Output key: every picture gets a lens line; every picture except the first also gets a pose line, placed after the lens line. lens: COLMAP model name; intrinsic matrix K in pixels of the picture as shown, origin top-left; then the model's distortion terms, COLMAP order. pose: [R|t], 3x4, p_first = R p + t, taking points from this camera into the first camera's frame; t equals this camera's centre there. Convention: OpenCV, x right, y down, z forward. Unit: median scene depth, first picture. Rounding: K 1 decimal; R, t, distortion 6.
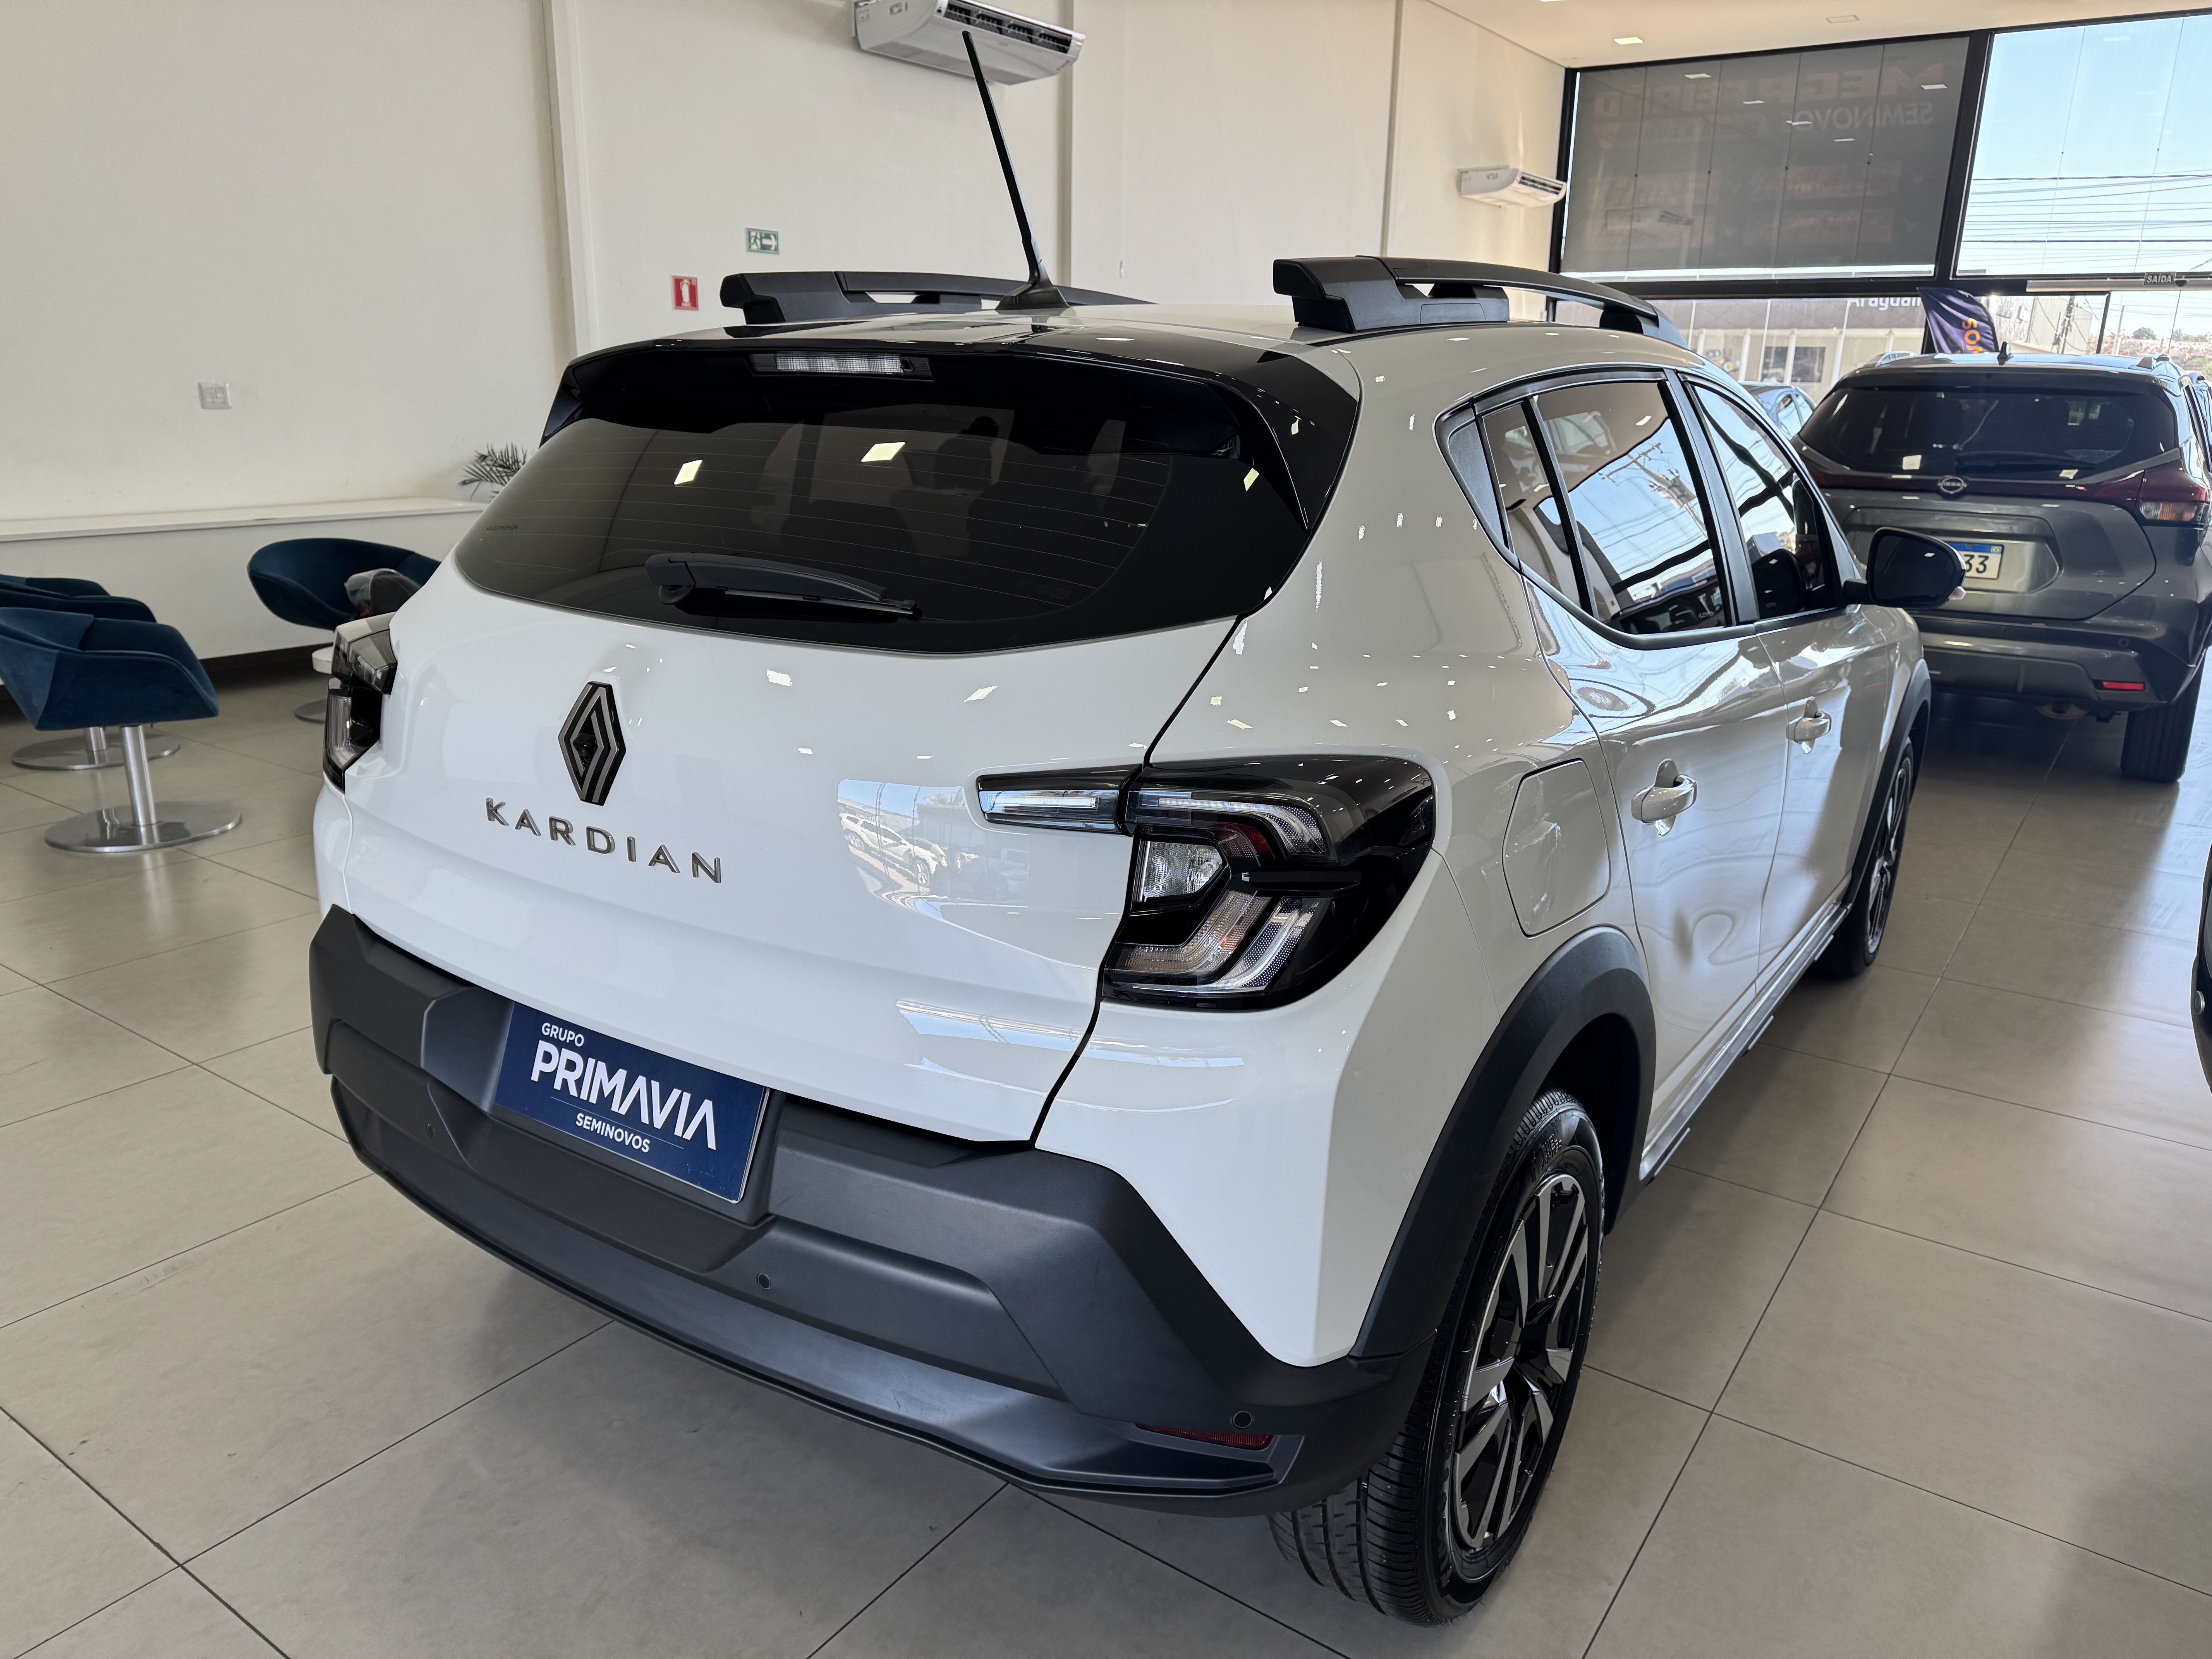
lens RADIAL K [[1573.8, 0, 1106.0], [0, 1573.8, 829.5], [0, 0, 1]] dist [0.003738, -0.001350]
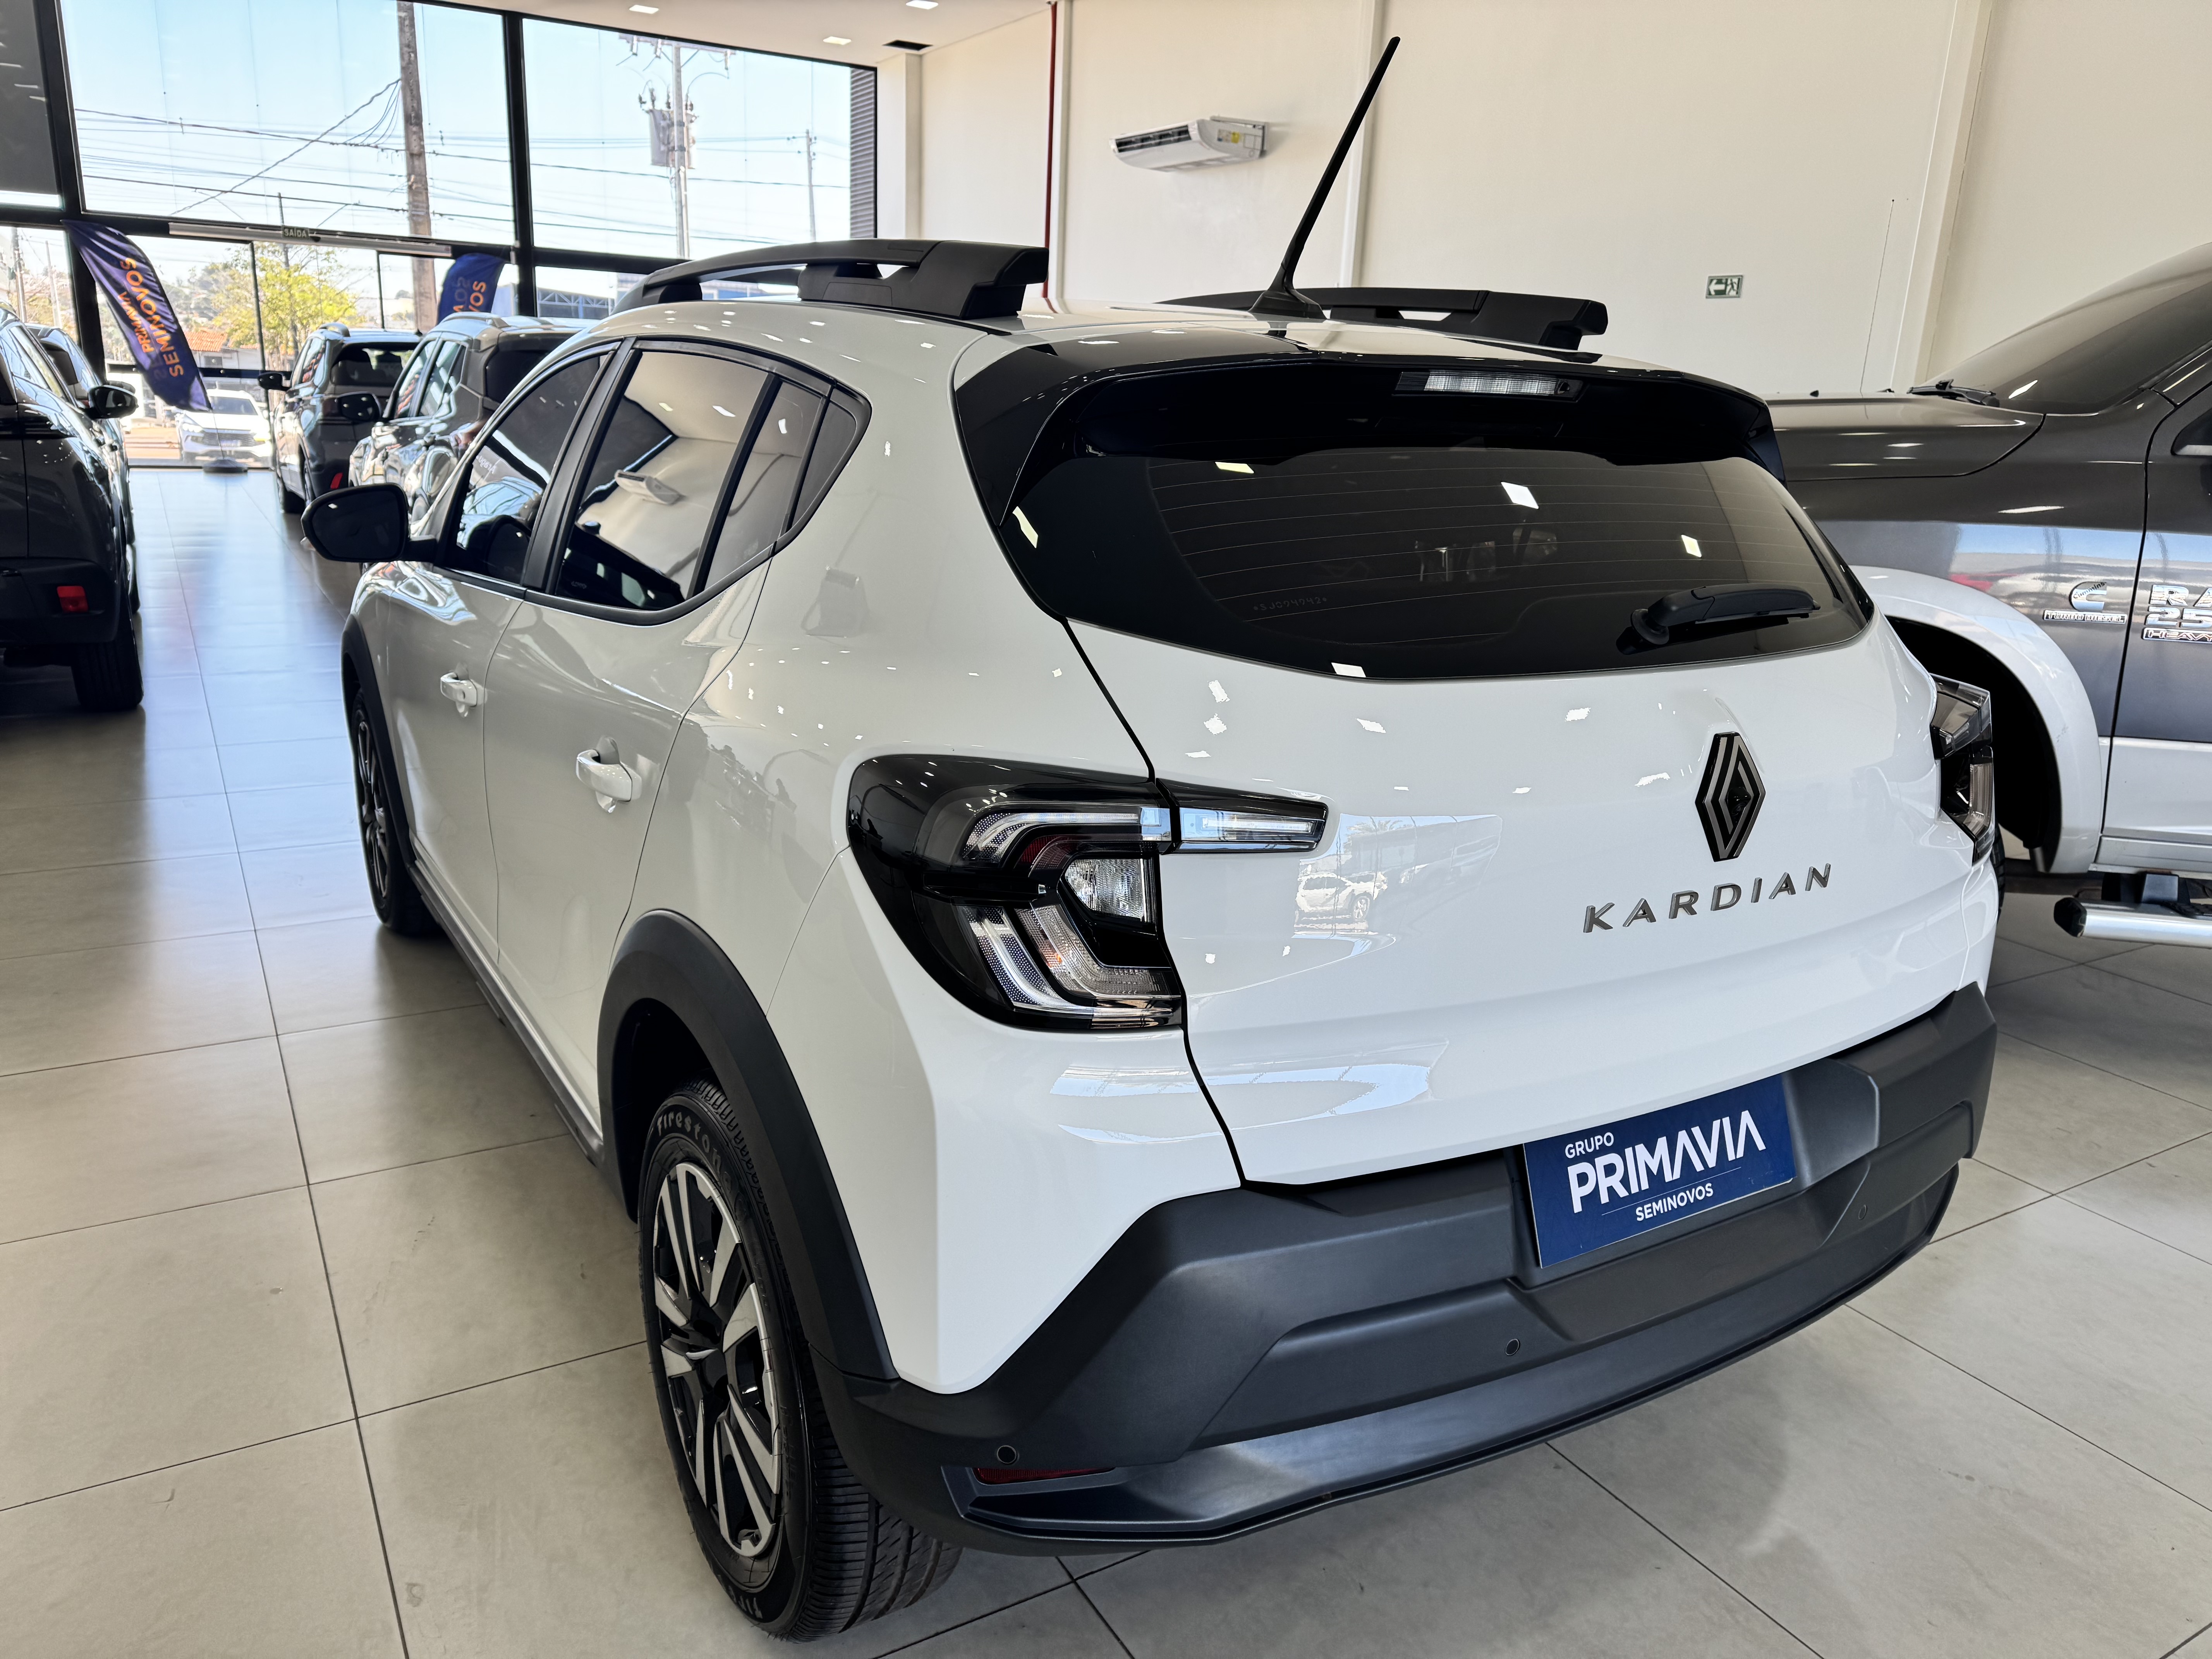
lens RADIAL K [[1573.8, 0, 1106.0], [0, 1573.8, 829.5], [0, 0, 1]] dist [0.003738, -0.001350]
pose [[0.423280, -0.247814, 0.871449, -1.201443], [0.215896, 0.961745, 0.168626, -0.252746], [-0.879899, 0.116766, 0.460589, 0.815087]]
